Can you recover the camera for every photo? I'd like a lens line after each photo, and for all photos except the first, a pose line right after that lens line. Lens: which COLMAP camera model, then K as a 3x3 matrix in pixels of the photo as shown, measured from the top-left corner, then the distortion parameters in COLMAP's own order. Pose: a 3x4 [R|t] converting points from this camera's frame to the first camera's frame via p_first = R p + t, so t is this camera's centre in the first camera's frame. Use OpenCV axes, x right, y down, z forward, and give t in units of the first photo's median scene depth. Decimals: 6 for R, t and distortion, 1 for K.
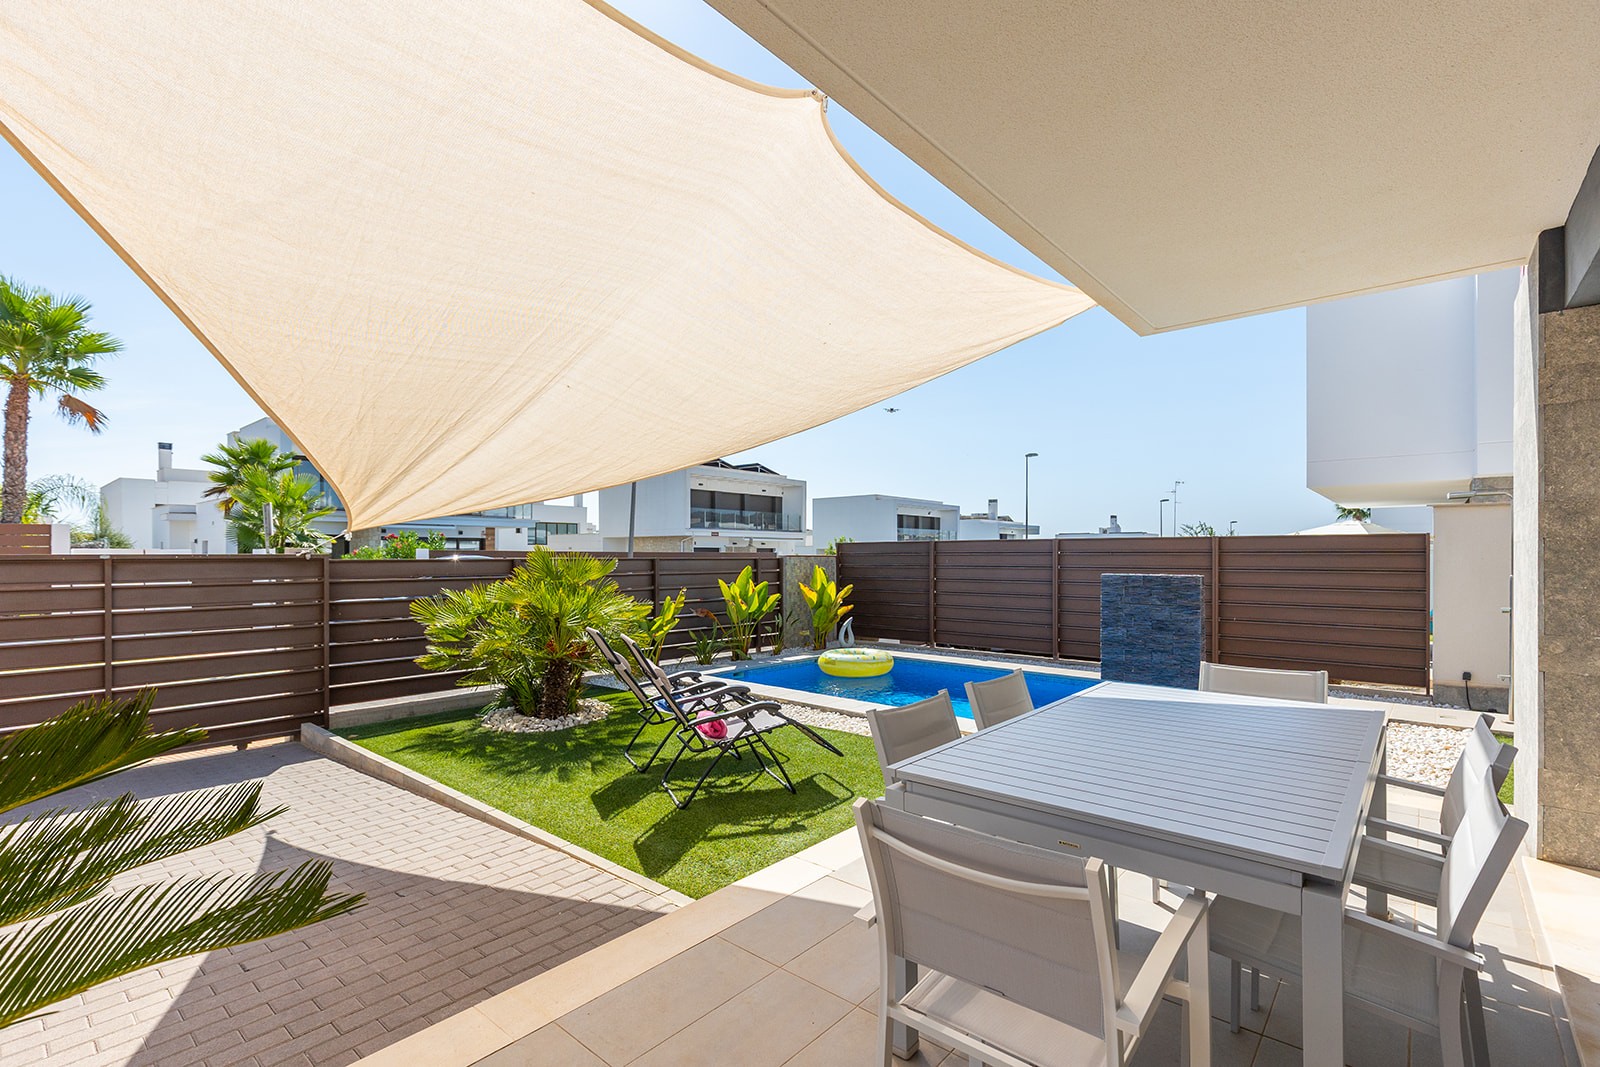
lens RADIAL K [[728.5, 0, 802.9], [0, 728.5, 560.6], [0, 0, 1]] dist [0.002309, 0.000218]
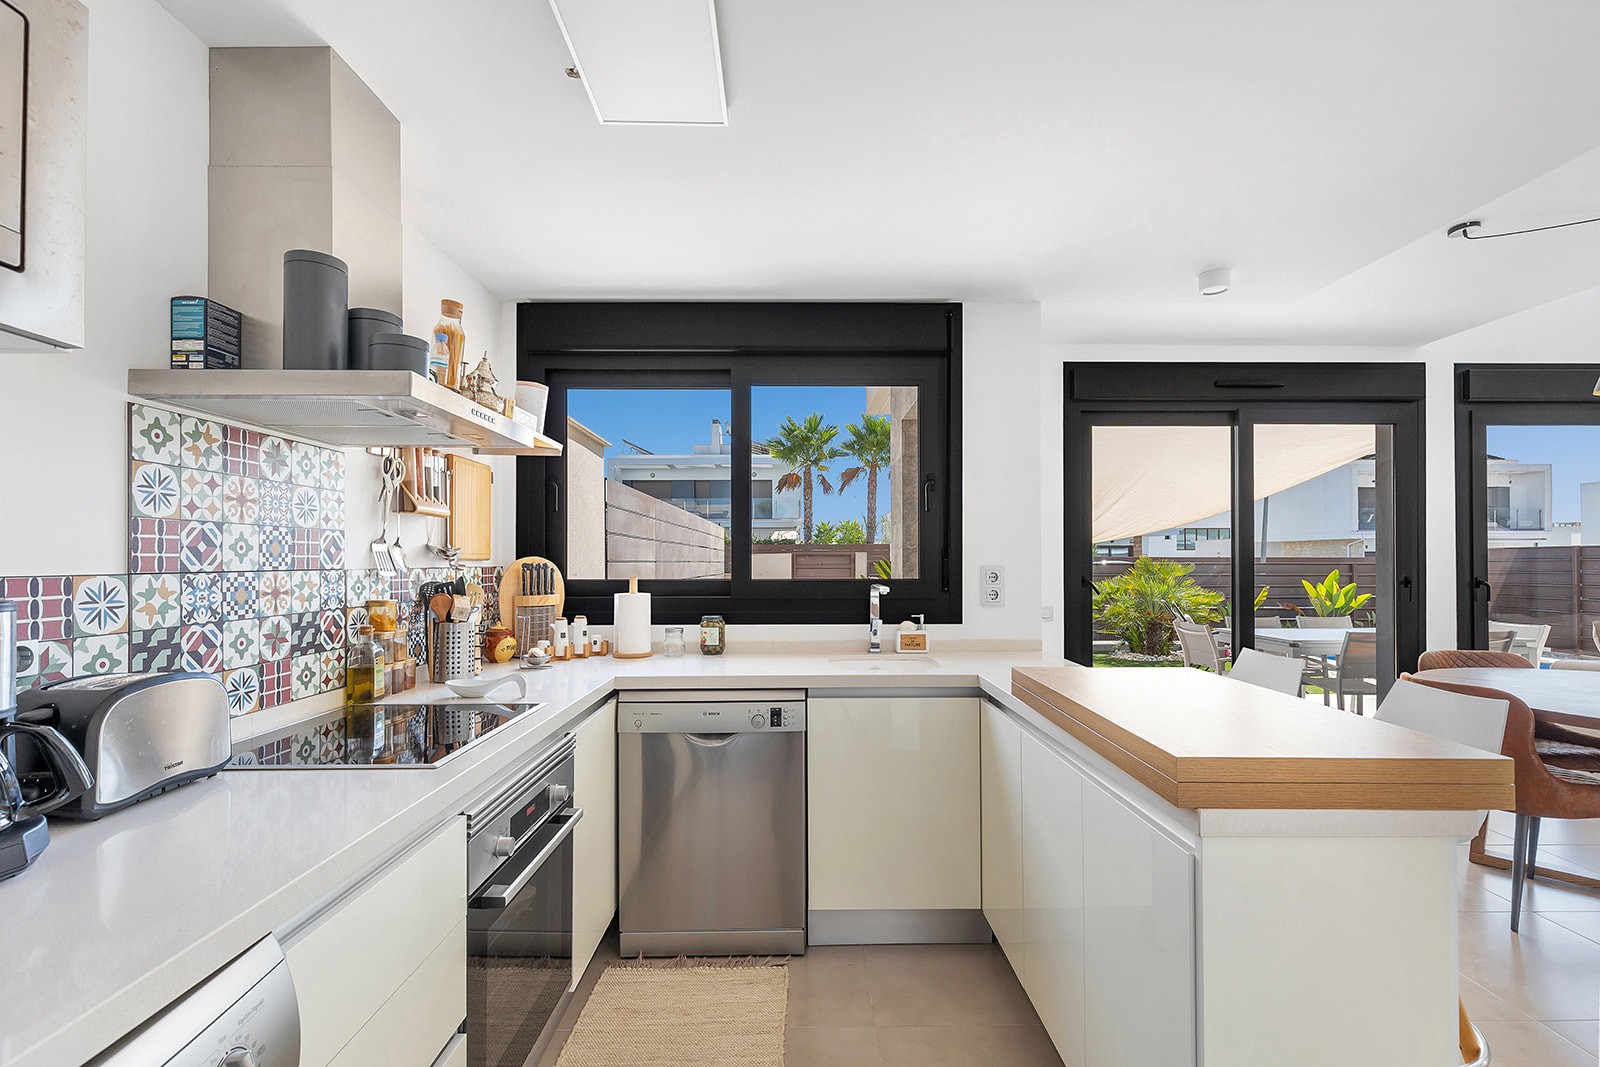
lens RADIAL K [[716.5, 0, 800.0], [0, 716.5, 533.5], [0, 0, 1]] dist [0.000464, 0.000309]
pose [[0.656136, -0.027278, -0.754150, 0.170941], [-0.005749, 0.999137, -0.041142, 0.000460], [0.754621, 0.031330, 0.655413, -0.322143]]
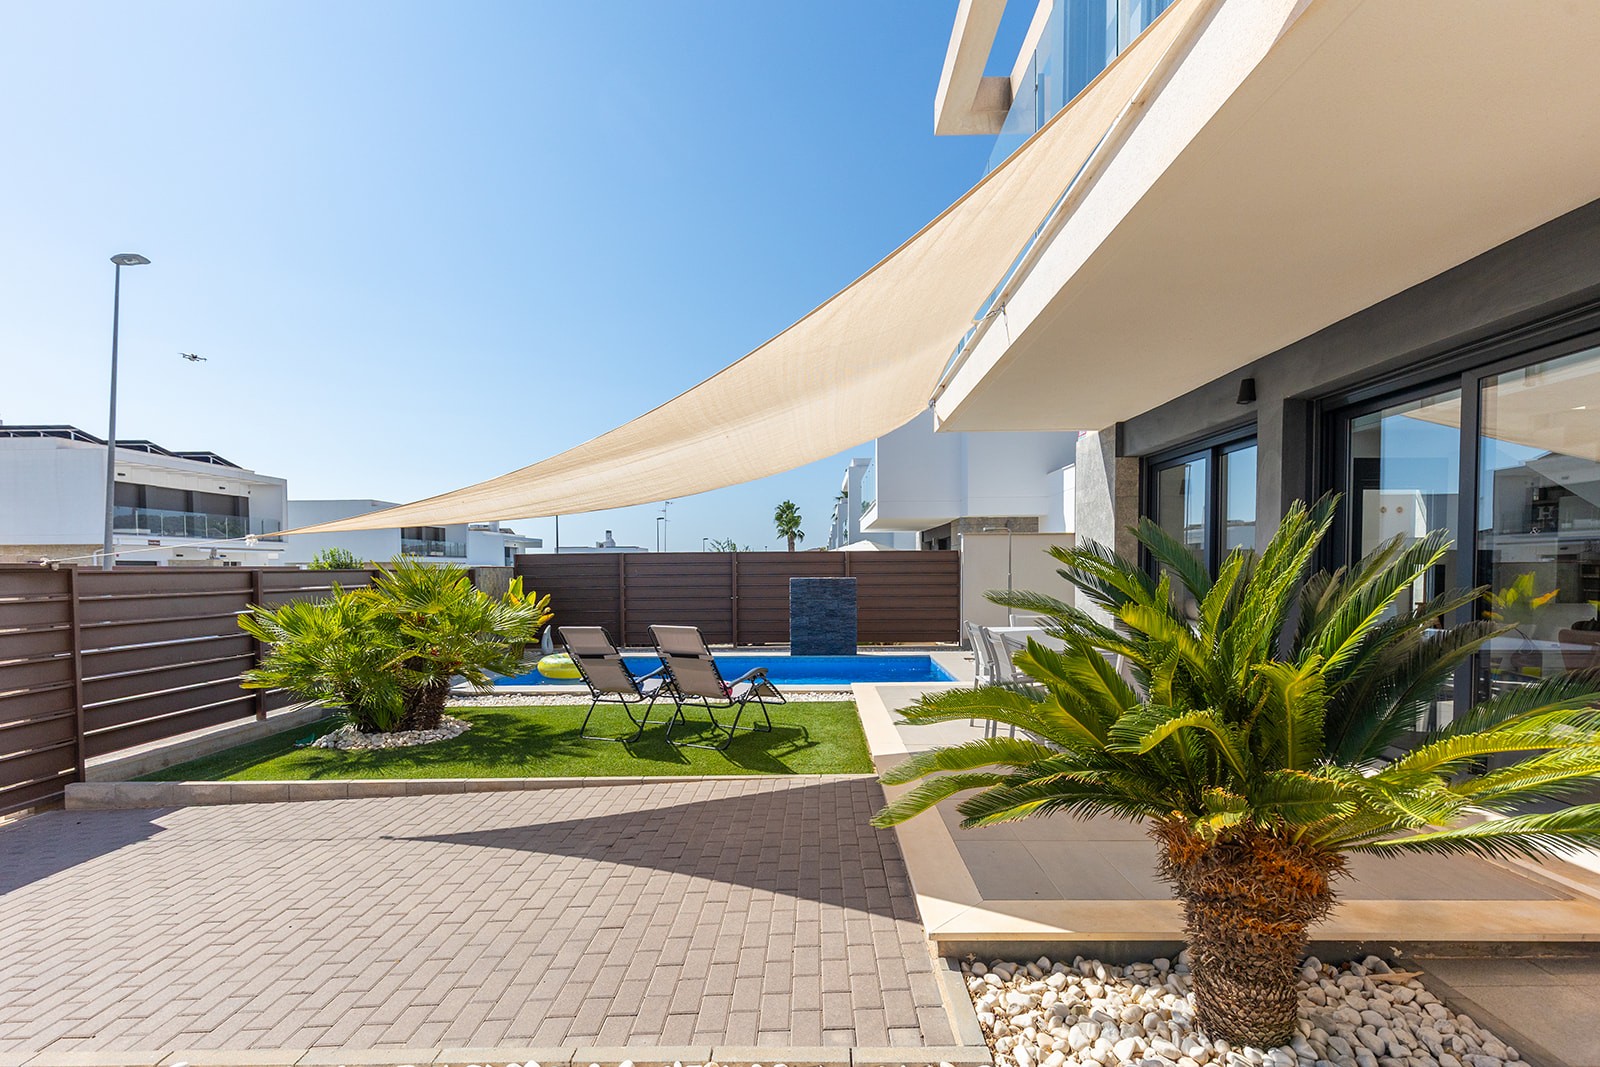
lens RADIAL K [[736.3, 0, 806.0], [0, 736.3, 597.9], [0, 0, 1]] dist [0.002685, 0.000475]
pose [[0.769575, -0.031971, 0.637755, -0.252591], [0.011827, 0.999288, 0.035823, 0.003695], [-0.638447, -0.020026, 0.769405, -0.038807]]
